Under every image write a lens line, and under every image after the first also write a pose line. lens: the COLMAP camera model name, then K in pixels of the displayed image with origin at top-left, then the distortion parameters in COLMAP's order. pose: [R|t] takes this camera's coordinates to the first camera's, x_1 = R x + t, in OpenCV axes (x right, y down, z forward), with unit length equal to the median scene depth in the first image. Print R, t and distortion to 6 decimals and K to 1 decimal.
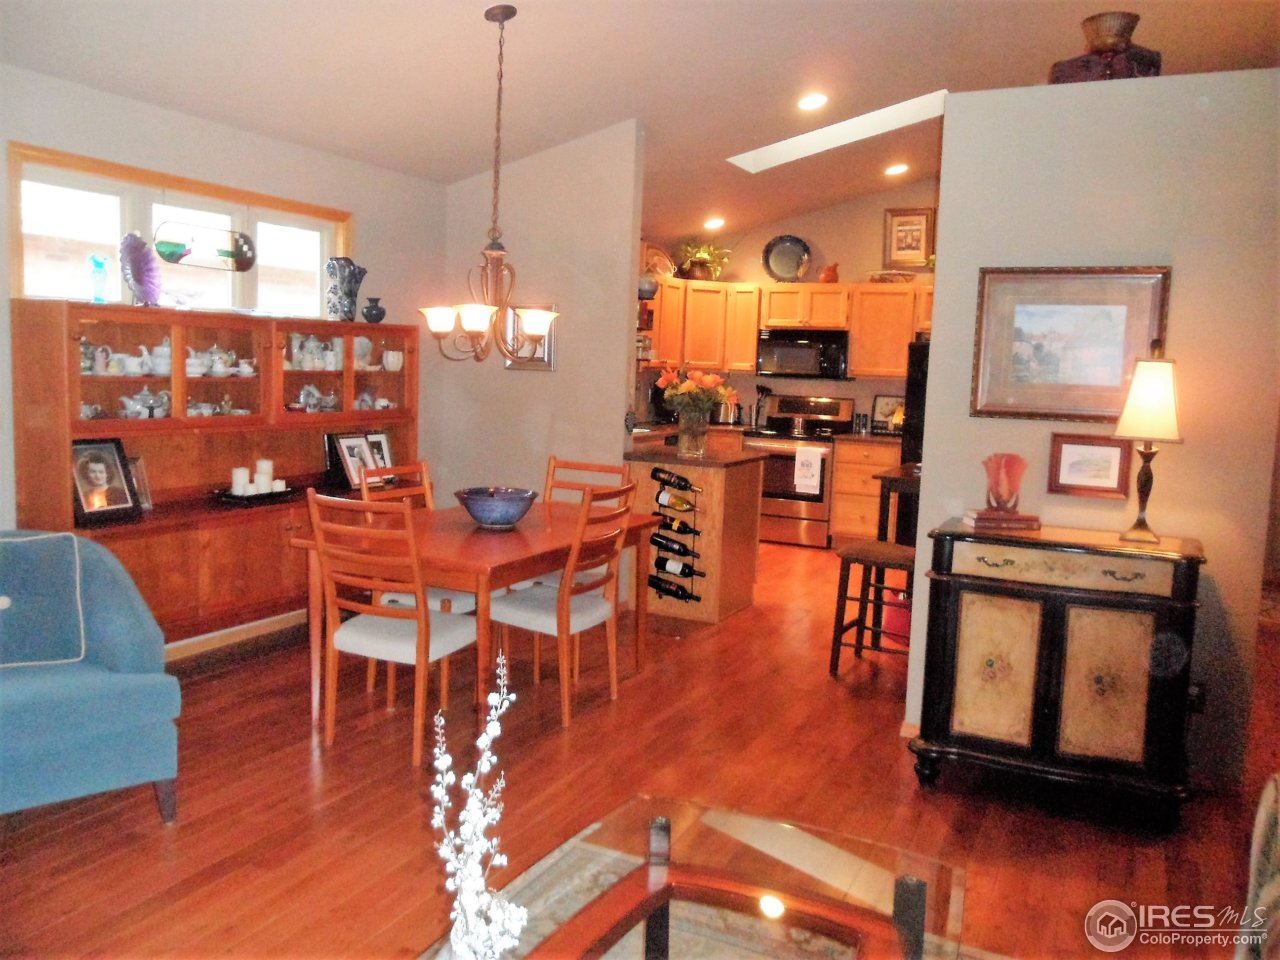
lens RADIAL K [[1026.6, 0, 645.8], [0, 1026.6, 488.4], [0, 0, 1]] dist [-0.034197, 0.000393]
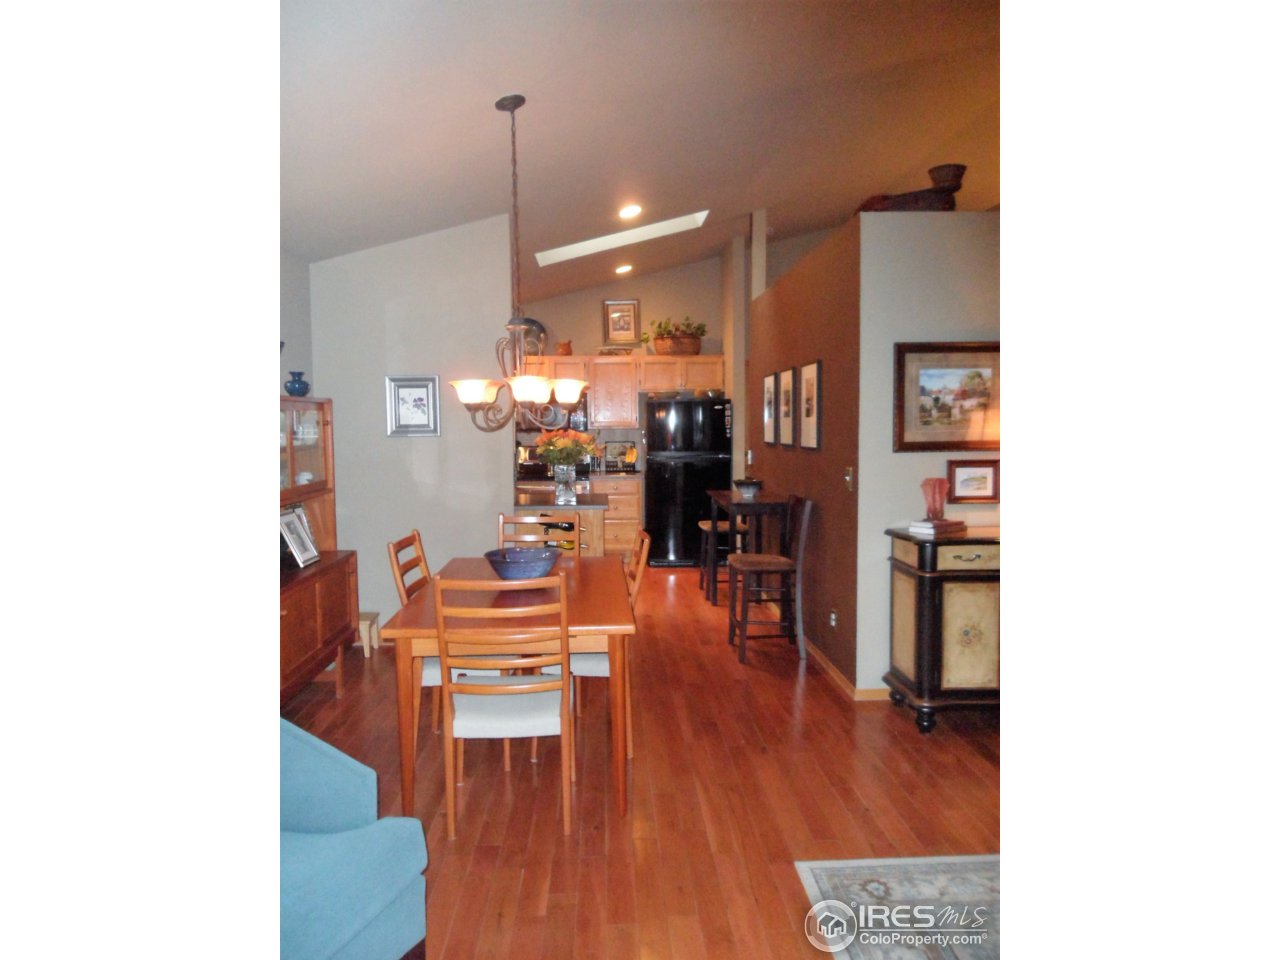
lens RADIAL K [[773.5, 0, 639.4], [0, 773.5, 483.1], [0, 0, 1]] dist [-0.021172, 0.009207]
pose [[0.878041, -0.081750, 0.471551, -0.298654], [0.098923, 0.995026, -0.011695, -0.033600], [-0.468250, 0.056916, 0.881761, 0.172207]]
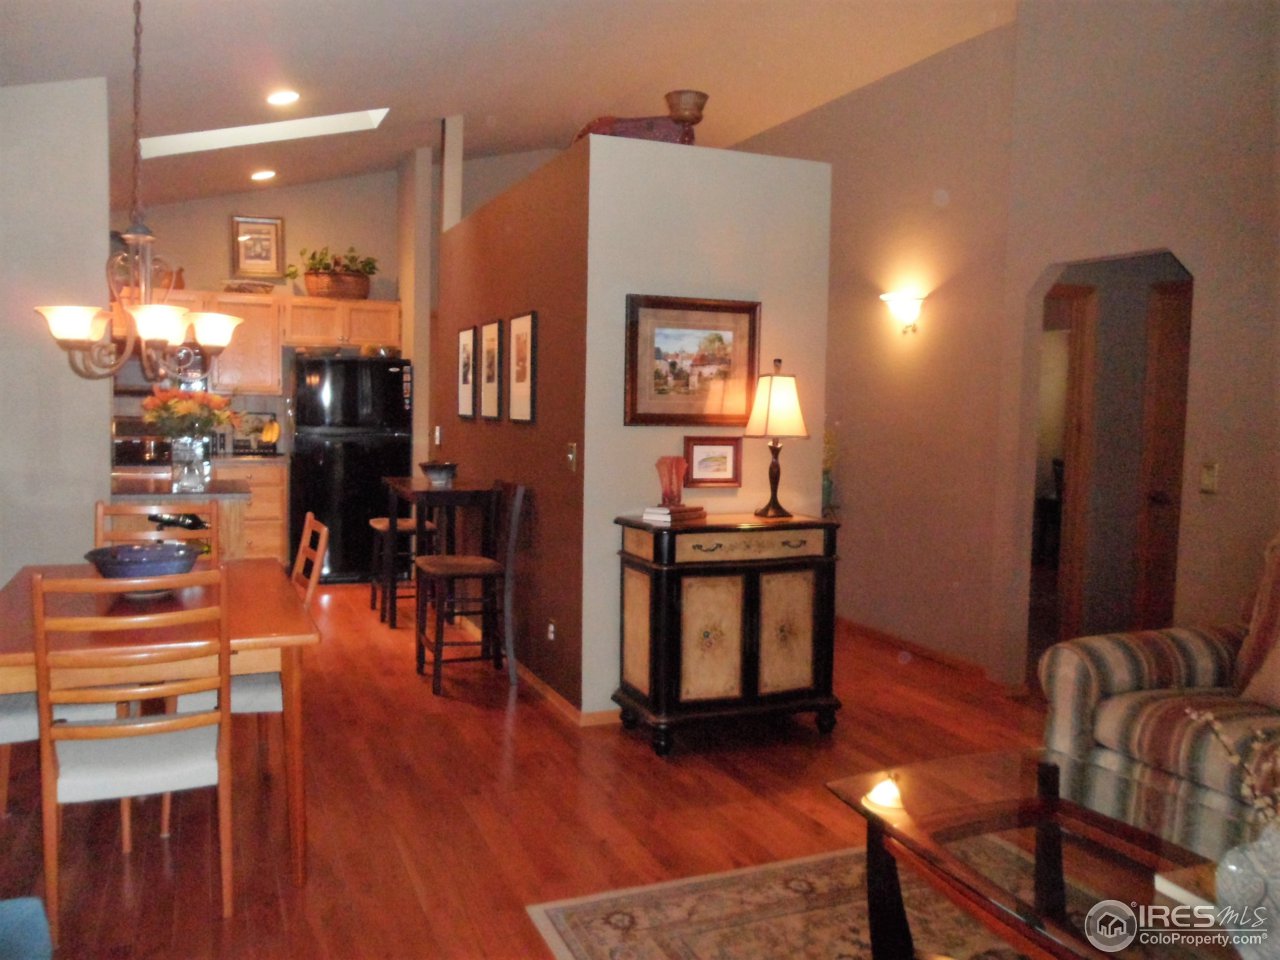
lens RADIAL K [[1026.6, 0, 644.2], [0, 1026.6, 484.3], [0, 0, 1]] dist [-0.034197, 0.000393]
pose [[0.656318, -0.081647, 0.750054, -0.339057], [0.093659, 0.995255, 0.026384, -0.022225], [-0.748649, 0.052933, 0.660850, 0.158094]]
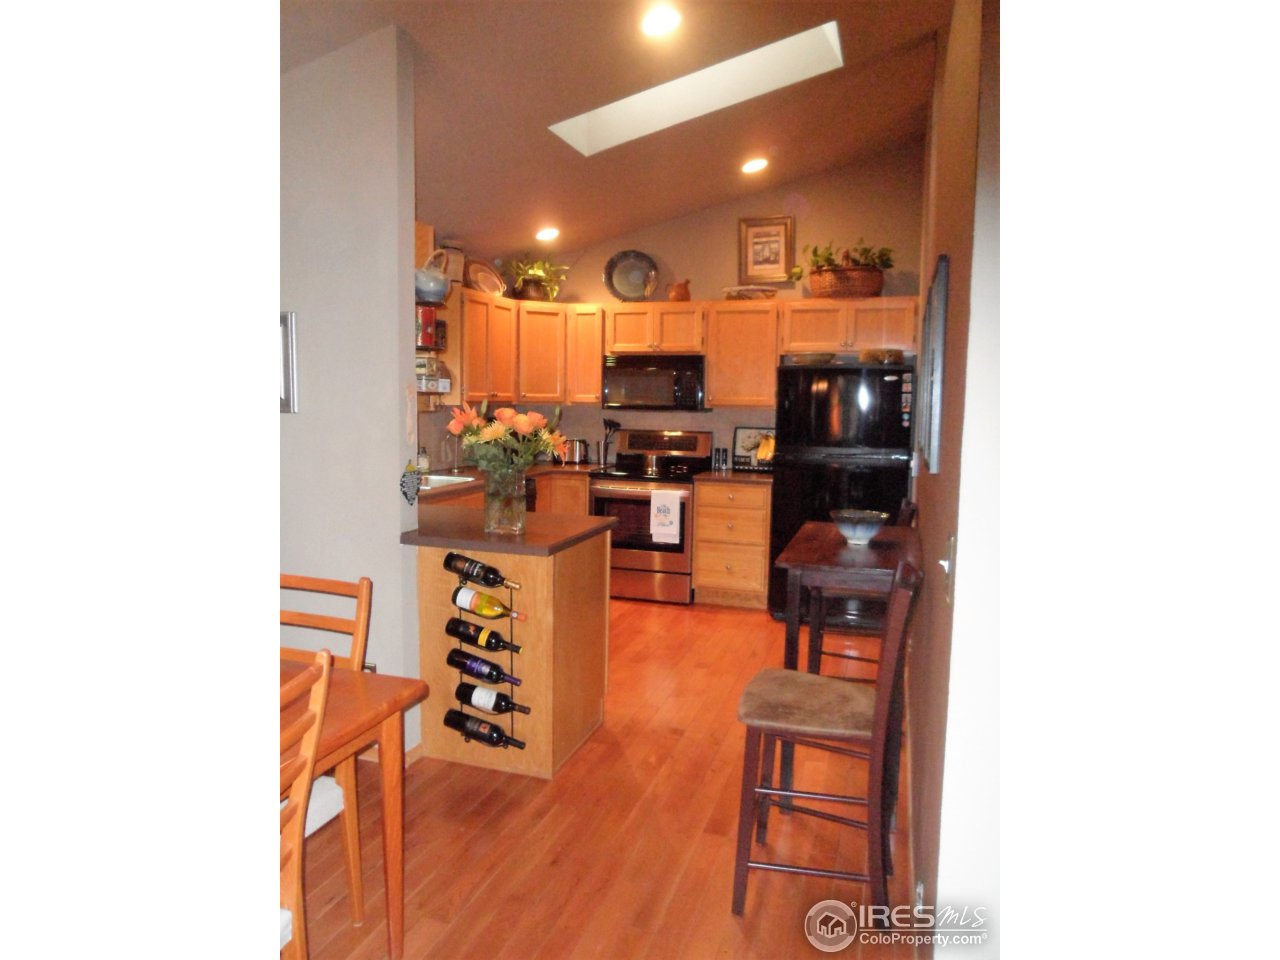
lens RADIAL K [[812.6, 0, 638.6], [0, 812.6, 475.9], [0, 0, 1]] dist [-0.007099, -0.001611]
pose [[0.989849, -0.035349, 0.137657, 0.059029], [0.038326, 0.999084, -0.019036, -0.054857], [-0.136858, 0.024119, 0.990297, 0.448371]]
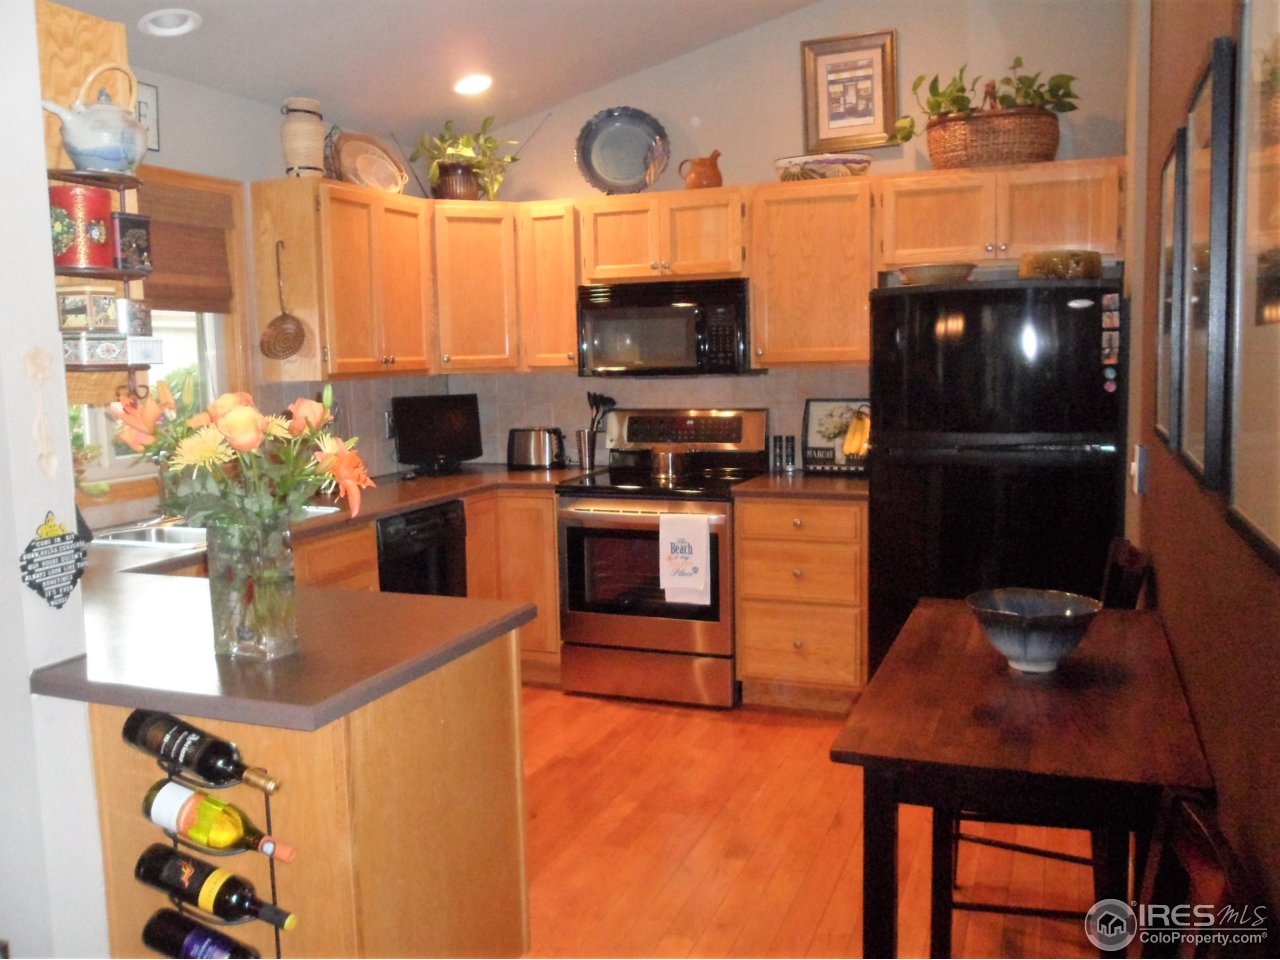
lens RADIAL K [[1099.5, 0, 638.1], [0, 1099.5, 471.0], [0, 0, 1]] dist [-0.017232, 0.004114]
pose [[0.995473, -0.066061, 0.068336, 0.140639], [0.067054, 0.997673, -0.012326, -0.077059], [-0.067362, 0.016853, 0.997586, 0.645184]]
